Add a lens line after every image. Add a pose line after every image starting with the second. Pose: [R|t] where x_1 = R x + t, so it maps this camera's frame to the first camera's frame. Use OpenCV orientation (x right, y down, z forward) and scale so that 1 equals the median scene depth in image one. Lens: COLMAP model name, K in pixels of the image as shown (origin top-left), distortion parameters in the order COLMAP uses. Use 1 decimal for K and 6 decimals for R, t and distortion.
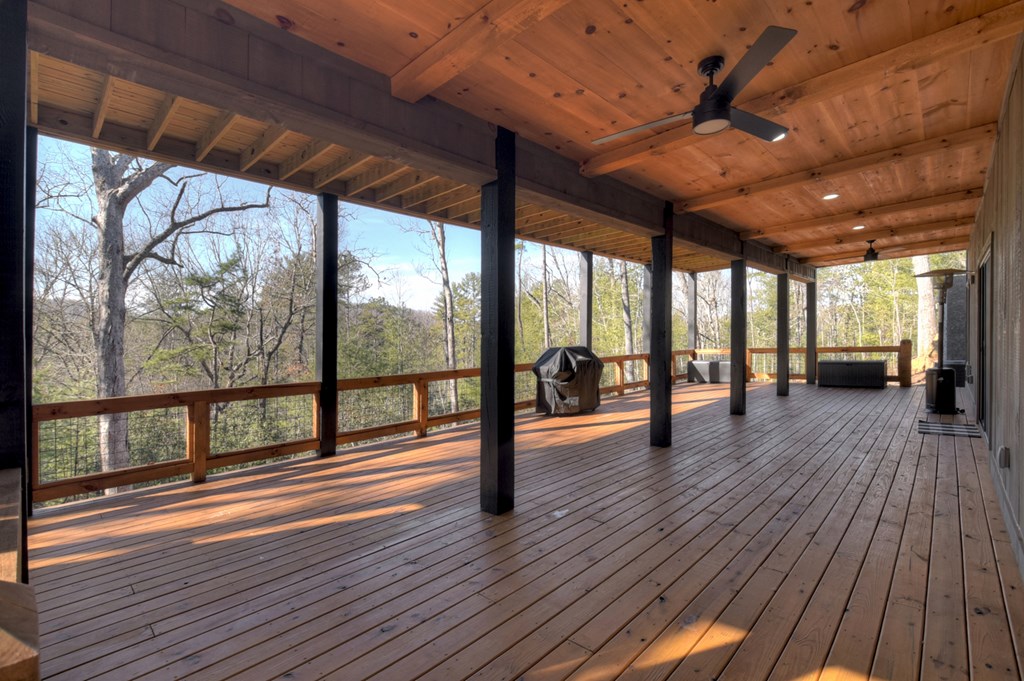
lens RADIAL K [[456.4, 0, 513.2], [0, 456.4, 344.9], [0, 0, 1]] dist [-0.028217, -0.000054]
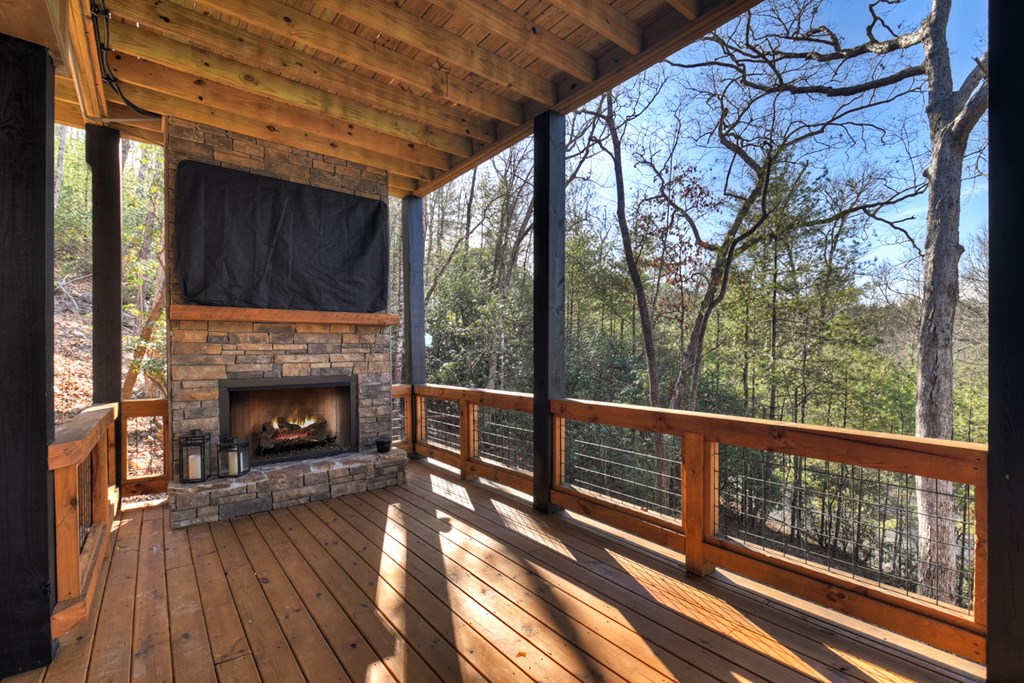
lens RADIAL K [[456.4, 0, 513.2], [0, 456.4, 345.9], [0, 0, 1]] dist [-0.028217, -0.000054]
pose [[-0.175308, 0.008448, -0.984477, -0.121694], [0.013148, 0.999894, 0.006239, 0.015300], [0.984426, -0.011850, -0.175400, 1.060603]]
